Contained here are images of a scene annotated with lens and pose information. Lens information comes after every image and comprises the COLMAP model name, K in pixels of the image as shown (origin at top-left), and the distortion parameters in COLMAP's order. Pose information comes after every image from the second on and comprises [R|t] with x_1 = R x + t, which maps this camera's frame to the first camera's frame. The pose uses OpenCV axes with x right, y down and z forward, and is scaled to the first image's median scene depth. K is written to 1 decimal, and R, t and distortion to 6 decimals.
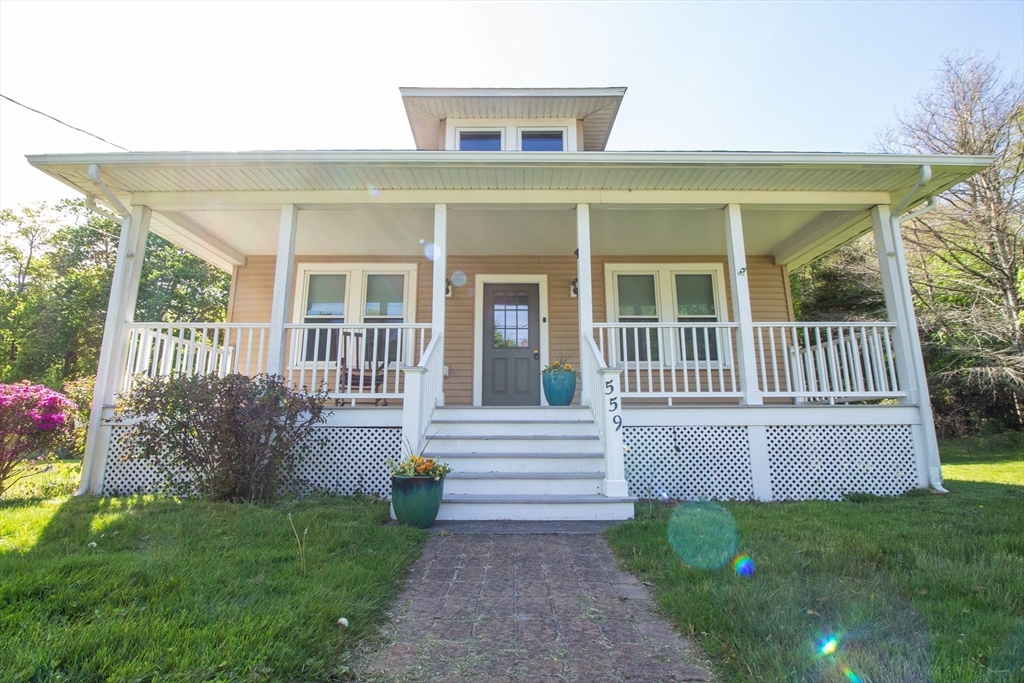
lens RADIAL K [[473.2, 0, 508.4], [0, 473.2, 335.7], [0, 0, 1]] dist [-0.000432, -0.014021]
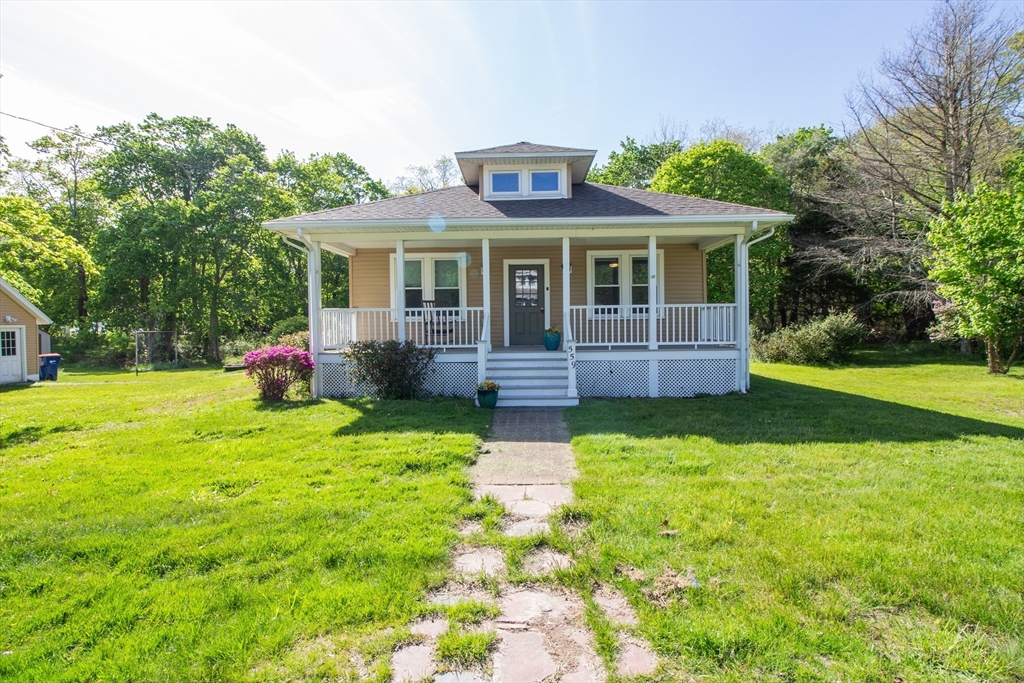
lens RADIAL K [[473.2, 0, 508.4], [0, 473.2, 335.7], [0, 0, 1]] dist [-0.000432, -0.014021]
pose [[0.999125, -0.012201, -0.039993, 0.010108], [0.020366, 0.977358, 0.210611, -0.316114], [0.036518, -0.211242, 0.976751, -0.862616]]
